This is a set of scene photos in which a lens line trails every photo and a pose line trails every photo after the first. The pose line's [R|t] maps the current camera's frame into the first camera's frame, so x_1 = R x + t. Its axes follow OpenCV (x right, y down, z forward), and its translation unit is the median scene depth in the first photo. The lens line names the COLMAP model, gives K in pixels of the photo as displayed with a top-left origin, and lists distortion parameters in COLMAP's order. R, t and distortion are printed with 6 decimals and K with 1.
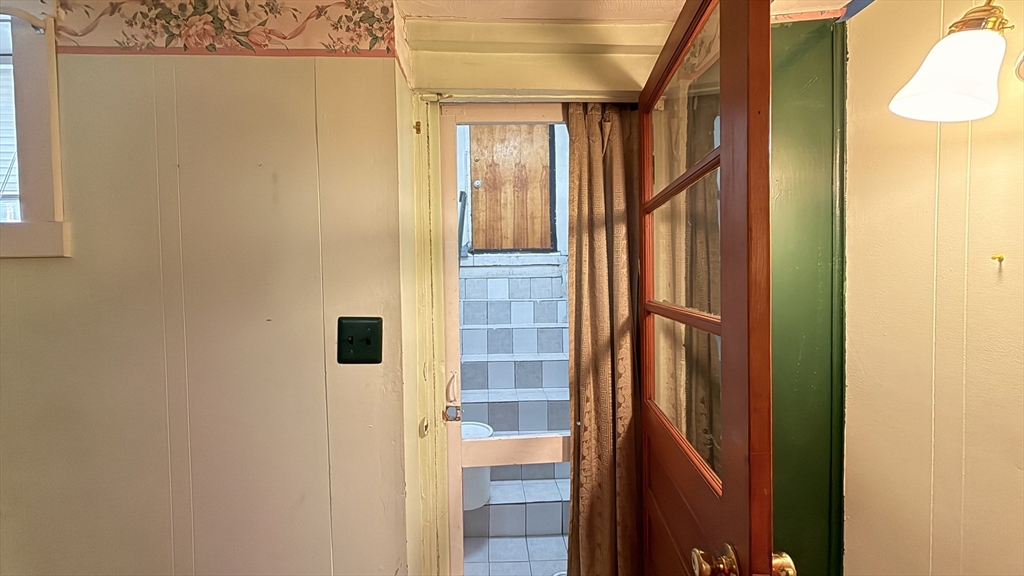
lens RADIAL K [[411.2, 0, 510.4], [0, 411.2, 287.2], [0, 0, 1]] dist [0.001081, -0.000002]
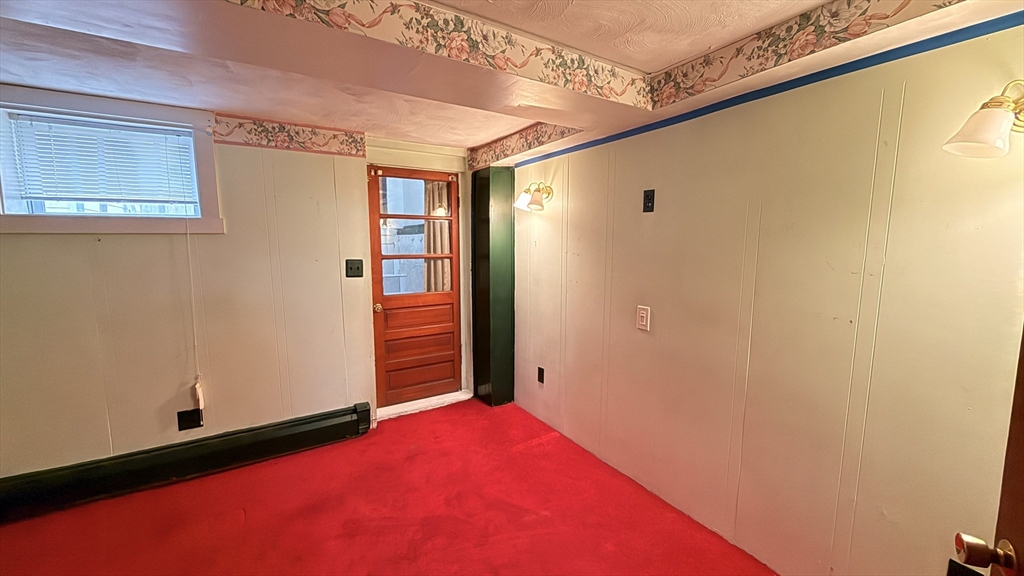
lens RADIAL K [[411.2, 0, 514.8], [0, 411.2, 291.5], [0, 0, 1]] dist [0.001081, -0.000002]
pose [[0.873086, -0.045659, 0.485424, -0.760306], [0.001756, 0.995894, 0.090515, 0.042999], [-0.487564, -0.078175, 0.869581, -1.772977]]
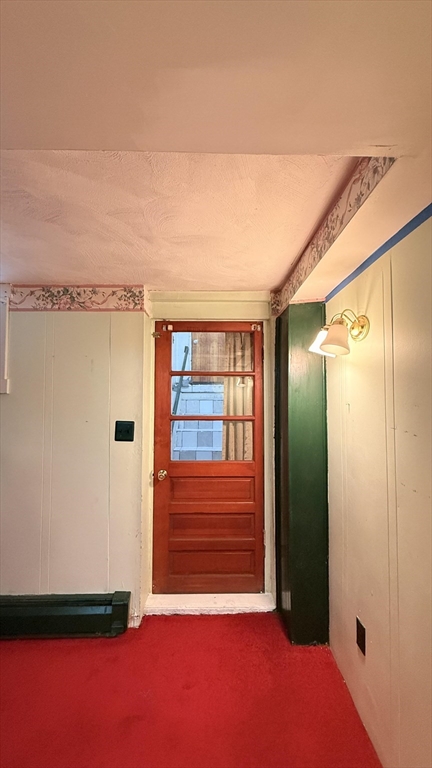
lens RADIAL K [[308.4, 0, 217.0], [0, 308.4, 382.6], [0, 0, 1]] dist [0.001081, -0.000002]
pose [[0.998847, 0.015338, -0.045492, 0.232067], [-0.018368, 0.997588, -0.066937, -0.036872], [0.044355, 0.067695, 0.996720, -0.736525]]
